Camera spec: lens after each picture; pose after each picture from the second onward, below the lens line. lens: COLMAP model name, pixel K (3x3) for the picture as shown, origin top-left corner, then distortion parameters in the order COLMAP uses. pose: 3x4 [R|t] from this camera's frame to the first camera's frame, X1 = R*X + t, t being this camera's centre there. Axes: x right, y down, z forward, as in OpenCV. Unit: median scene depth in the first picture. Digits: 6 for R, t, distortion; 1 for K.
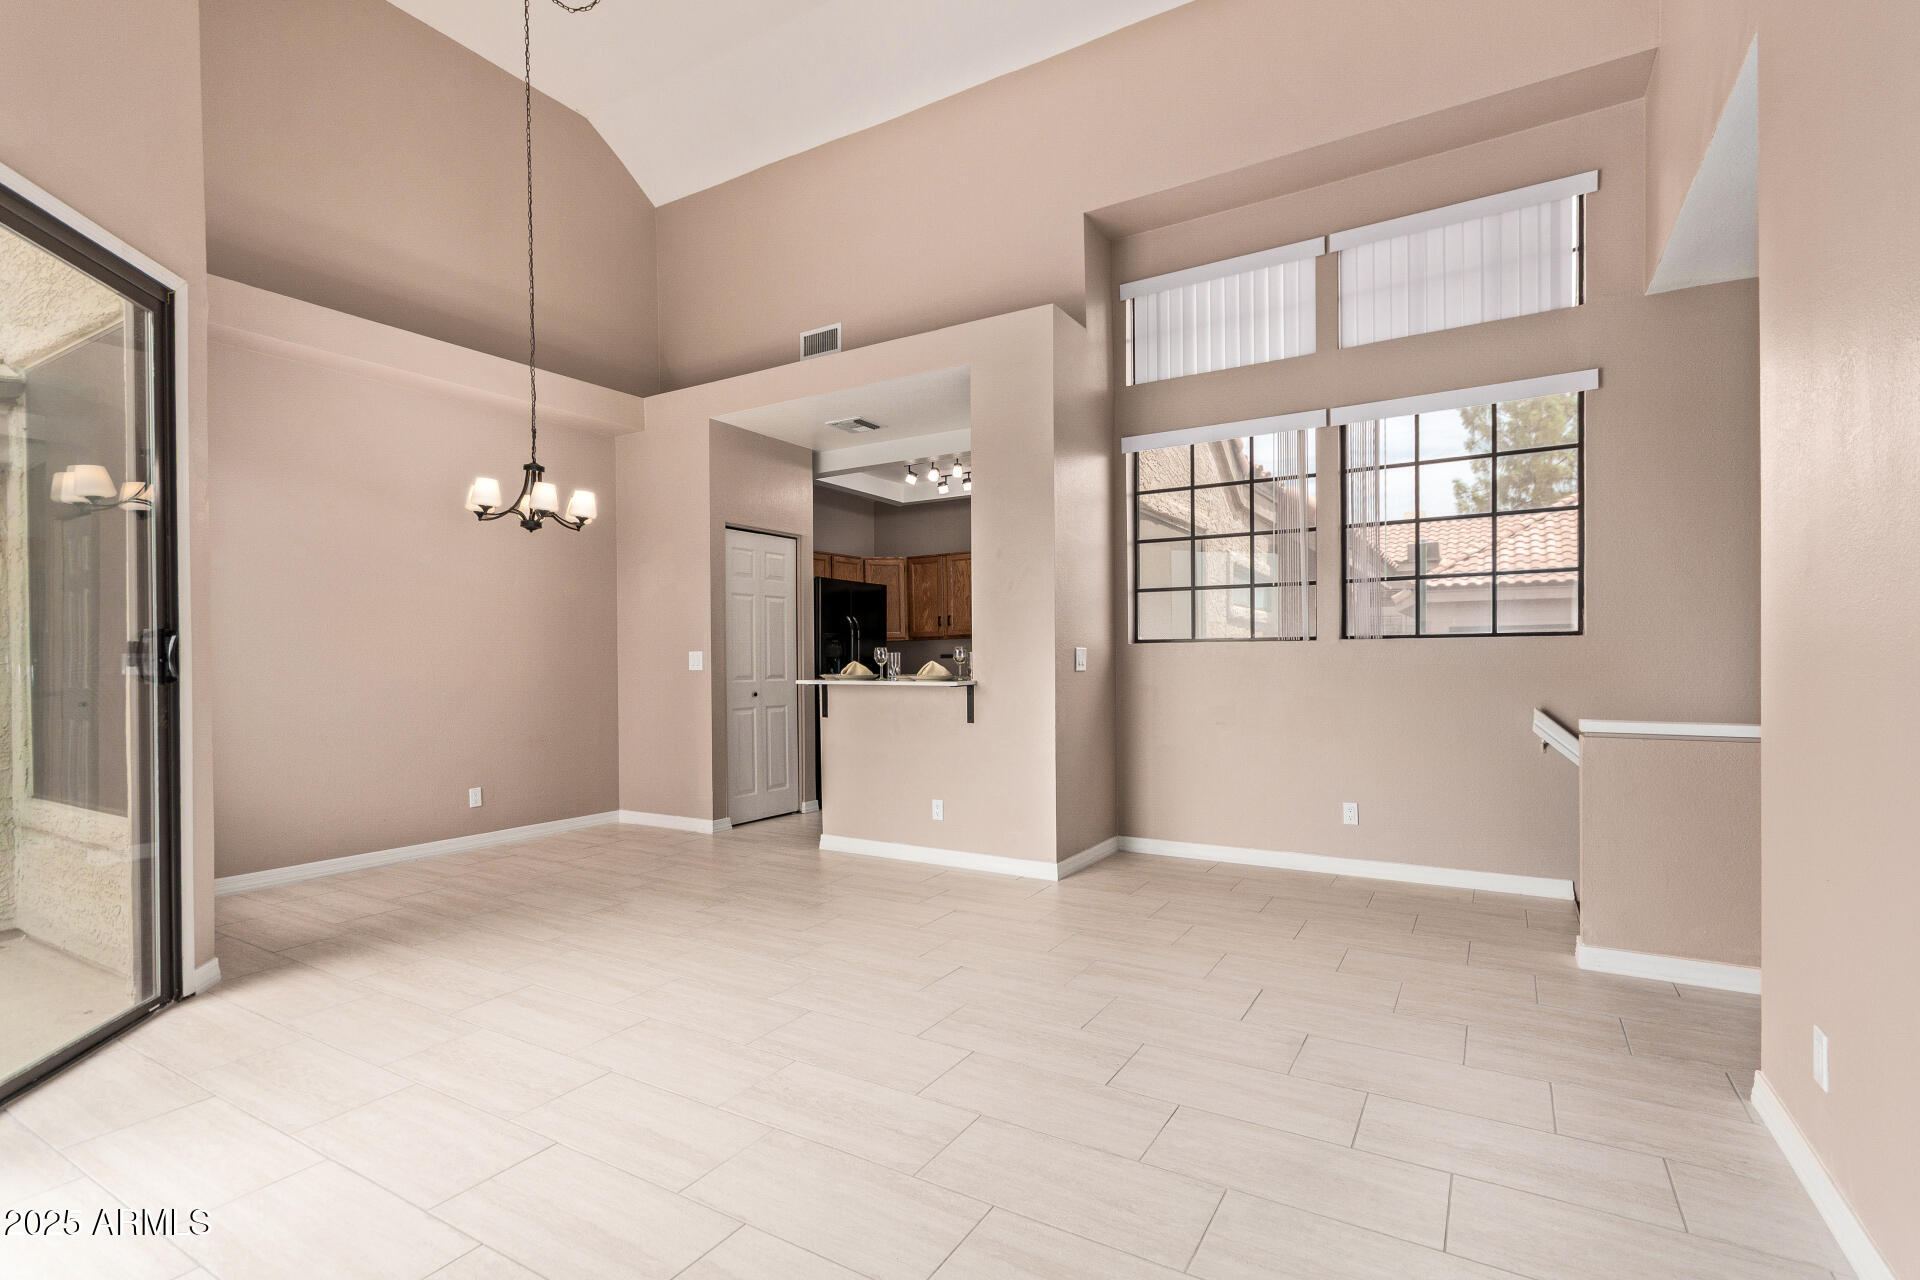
lens RADIAL K [[915.2, 0, 969.2], [0, 915.2, 656.6], [0, 0, 1]] dist [-0.001383, 0.005539]
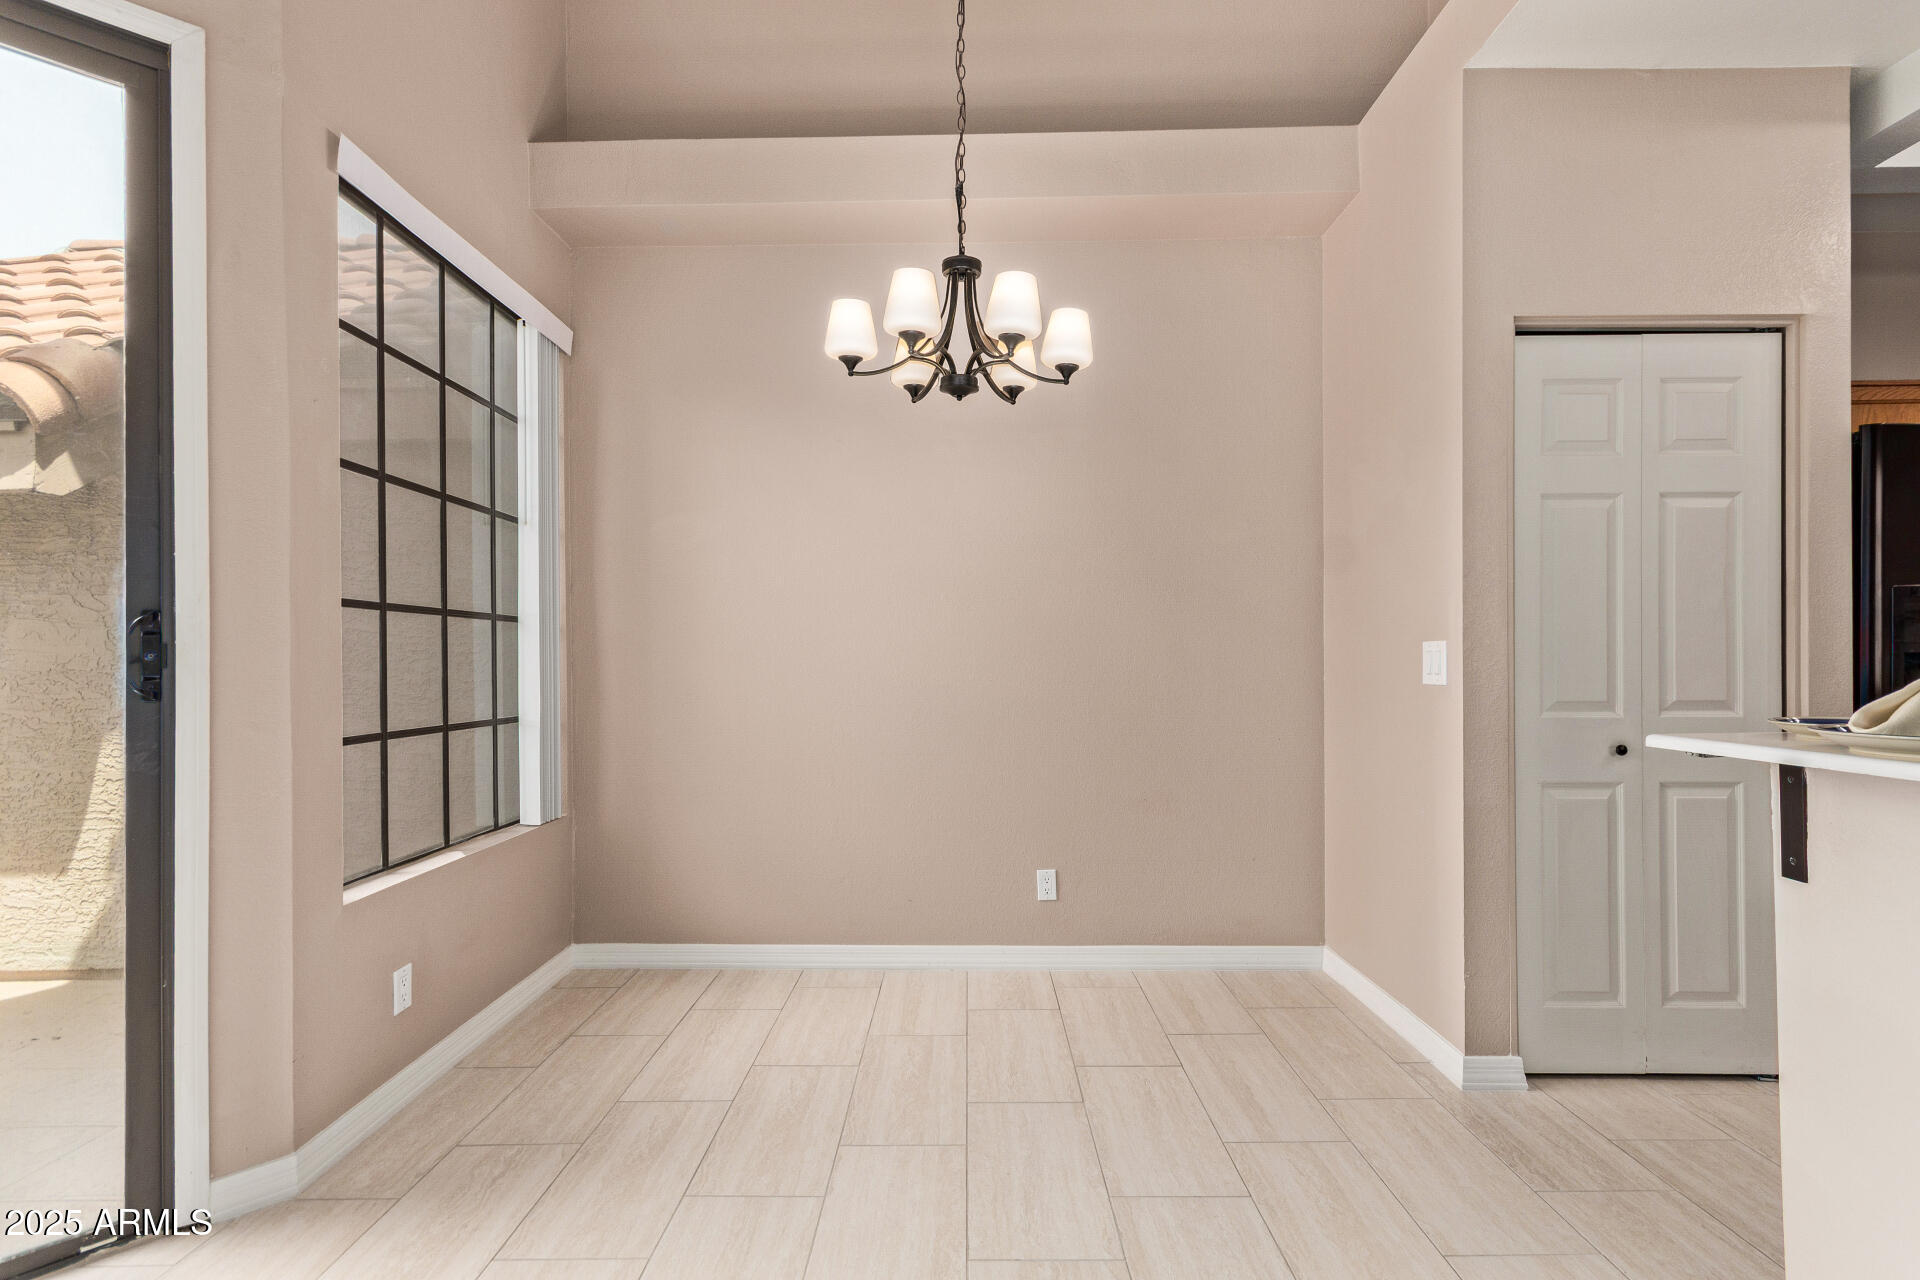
lens RADIAL K [[915.2, 0, 951.1], [0, 915.2, 659.7], [0, 0, 1]] dist [-0.001383, 0.005539]
pose [[0.507998, 0.003745, -0.861350, -0.033726], [0.002035, 0.999983, 0.005548, 0.000368], [0.861356, -0.004572, 0.507982, 0.438189]]
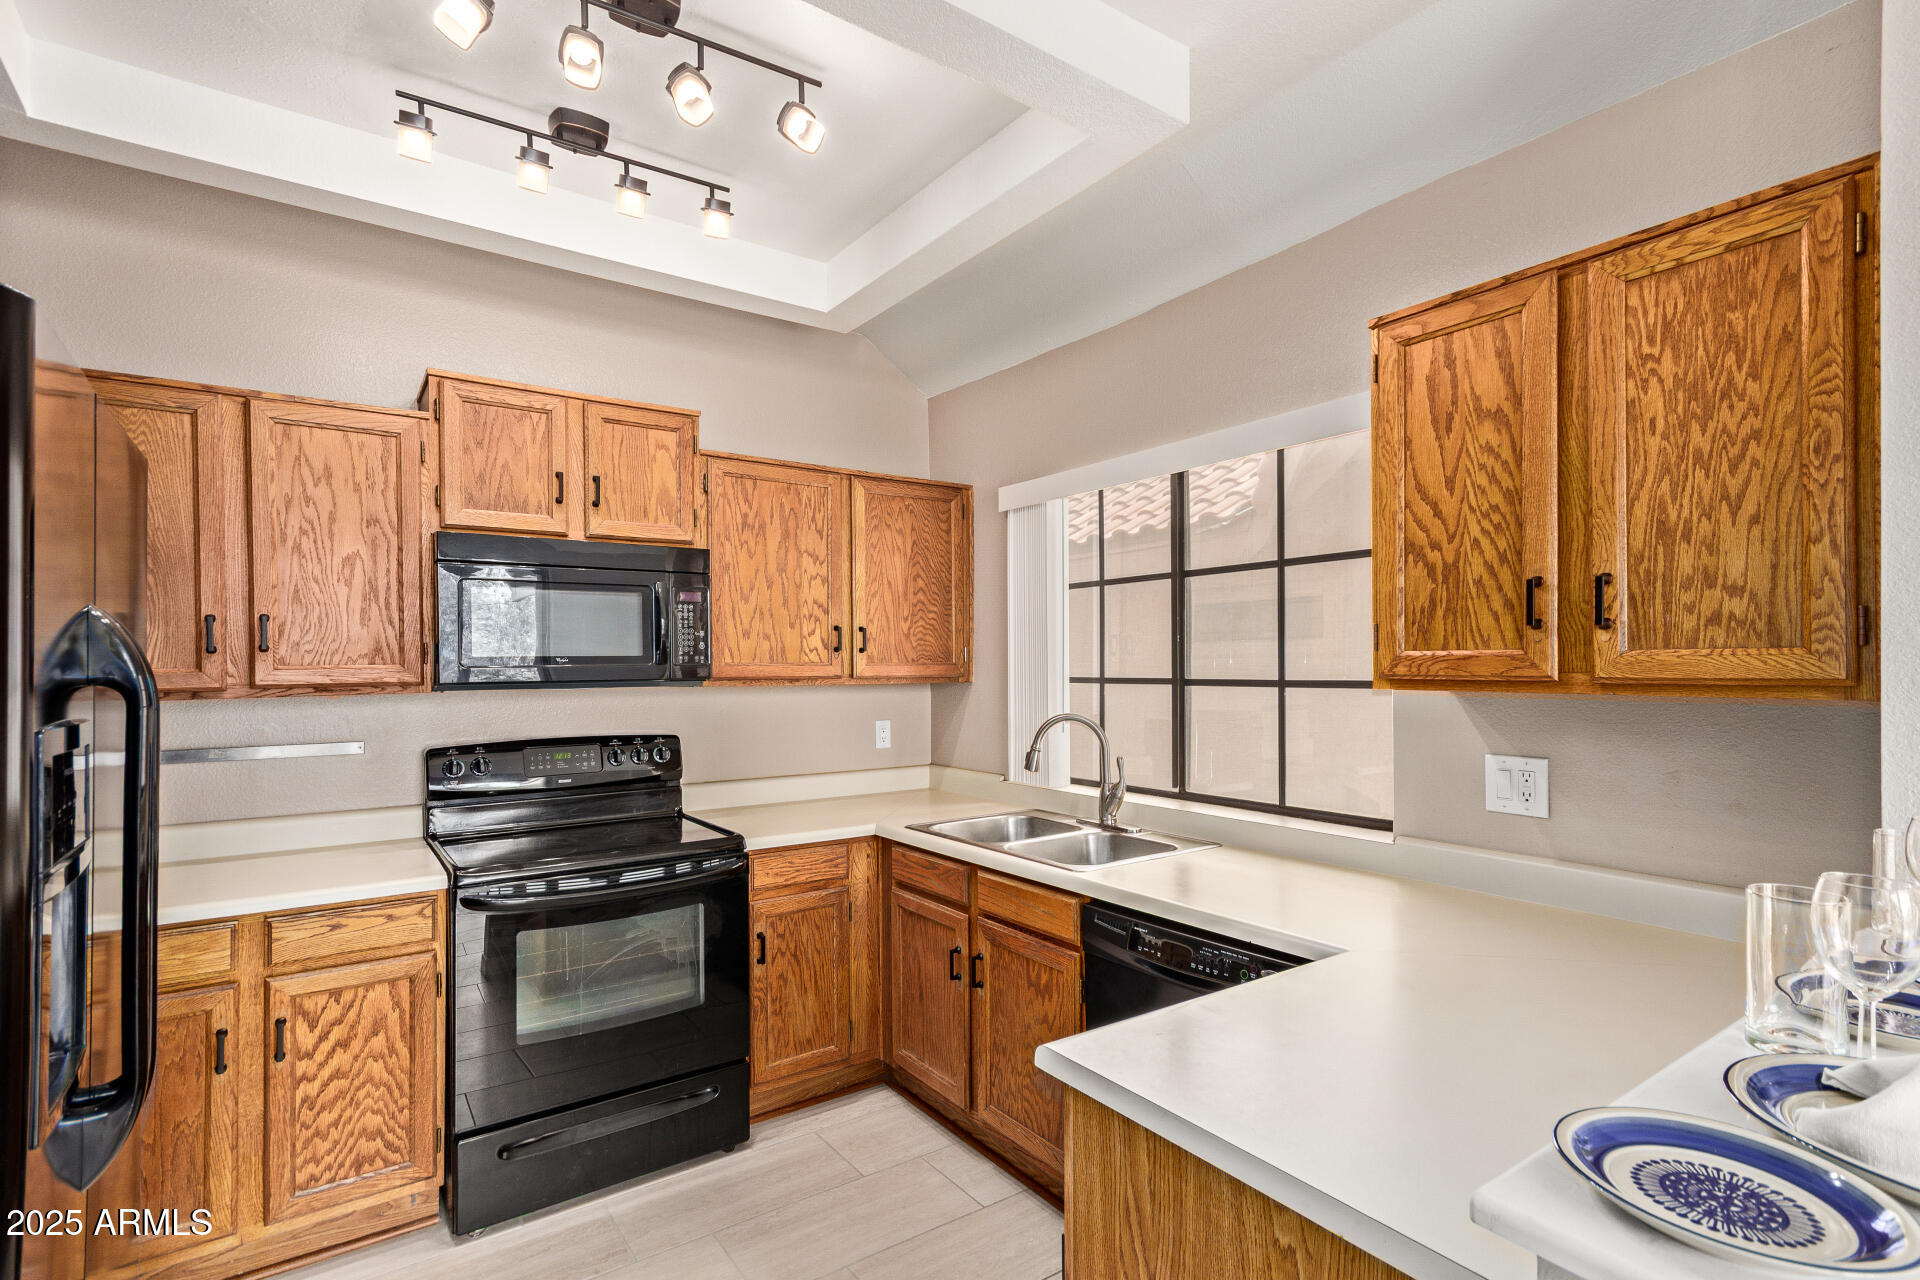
lens RADIAL K [[915.2, 0, 964.8], [0, 915.2, 660.8], [0, 0, 1]] dist [-0.001383, 0.005539]
pose [[0.401639, 0.010453, 0.915738, -0.193379], [-0.002253, 0.999943, -0.010426, -0.029159], [-0.915795, 0.002124, 0.401640, 0.702205]]
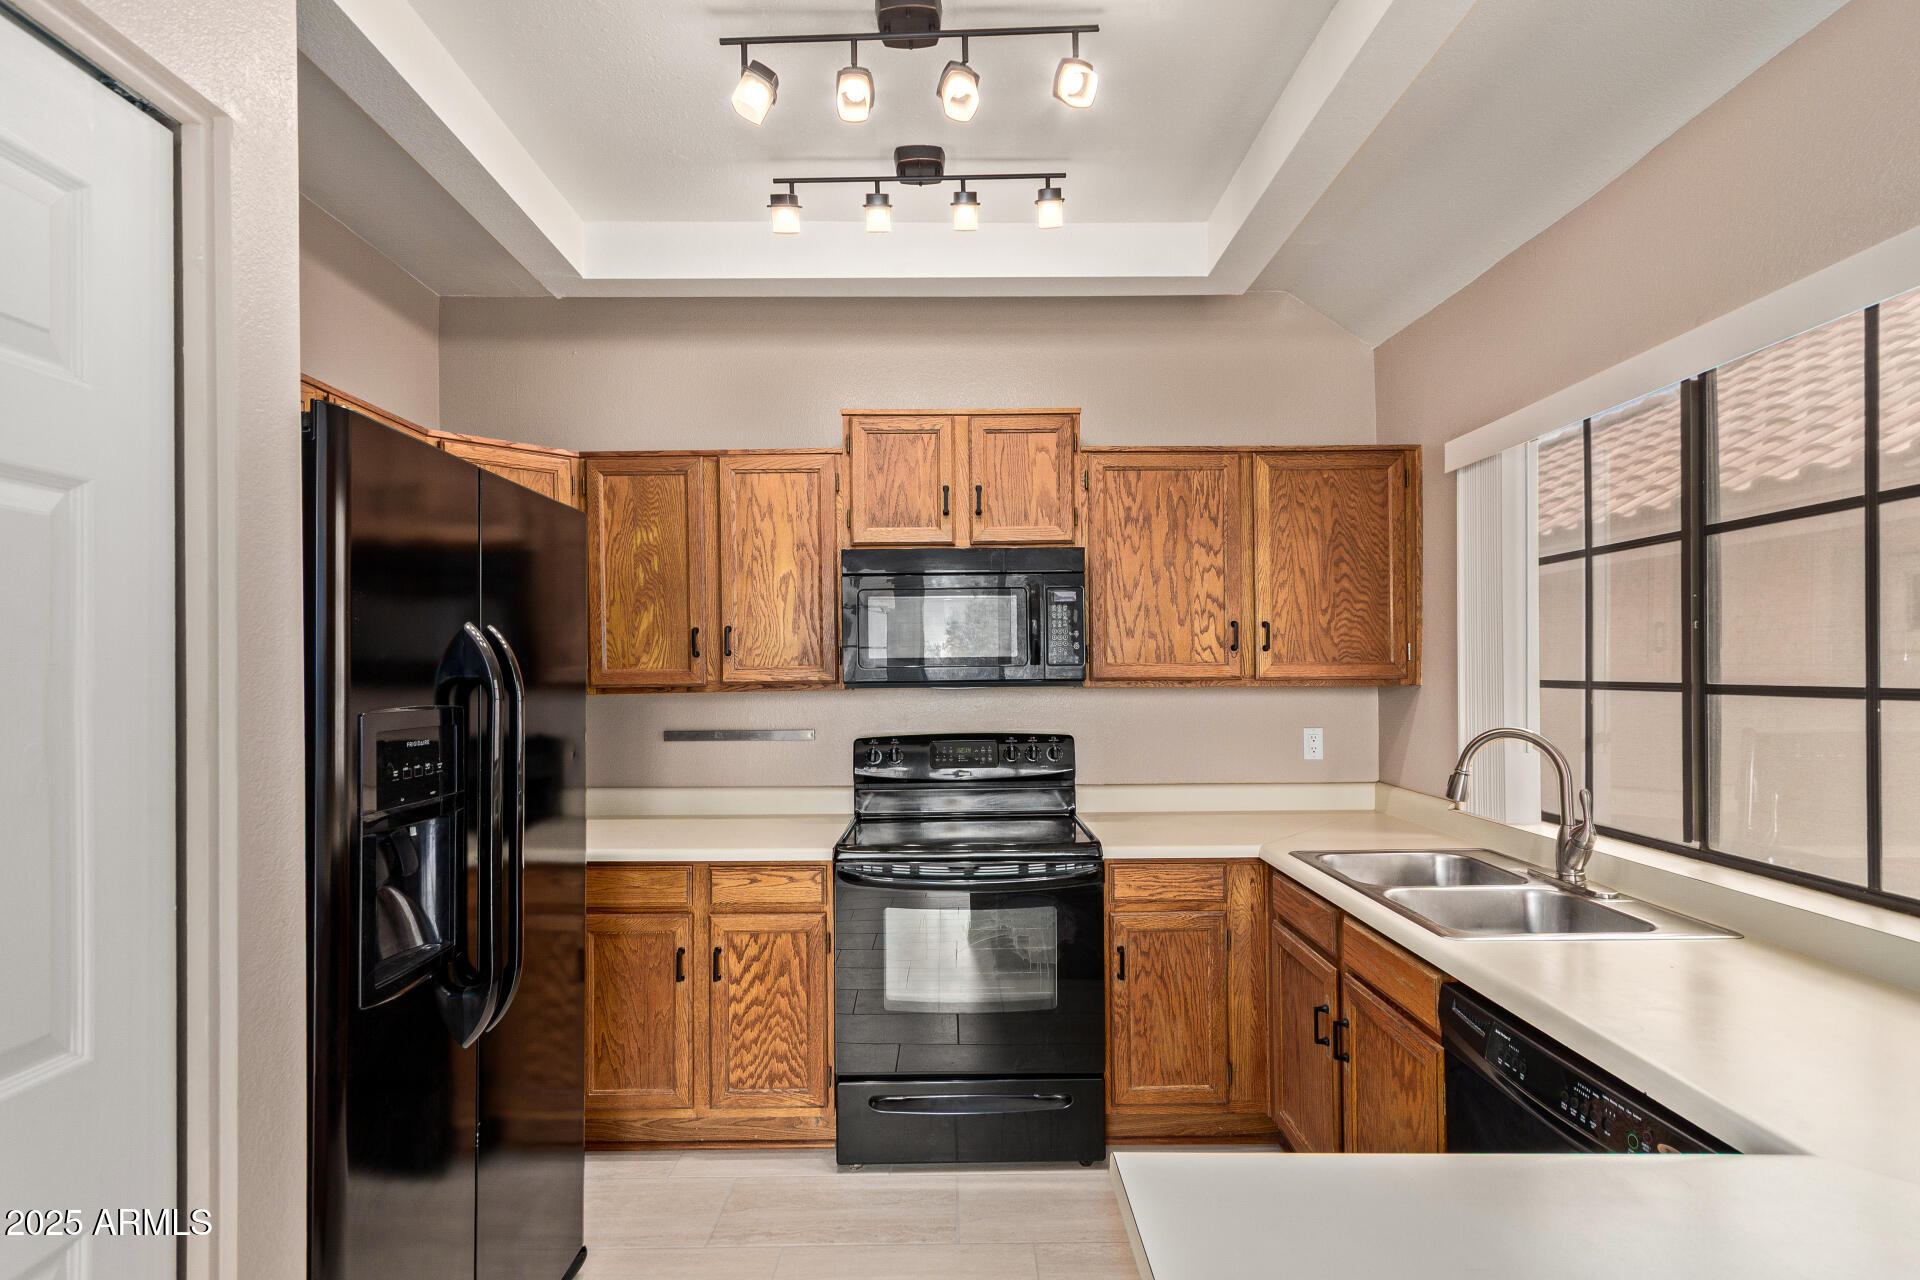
lens RADIAL K [[915.2, 0, 961.6], [0, 915.2, 666.0], [0, 0, 1]] dist [-0.001383, 0.005539]
pose [[0.854613, 0.004175, 0.519248, -0.128987], [-0.003018, 0.999991, -0.003074, -0.029519], [-0.519256, 0.001060, 0.854618, 0.661652]]
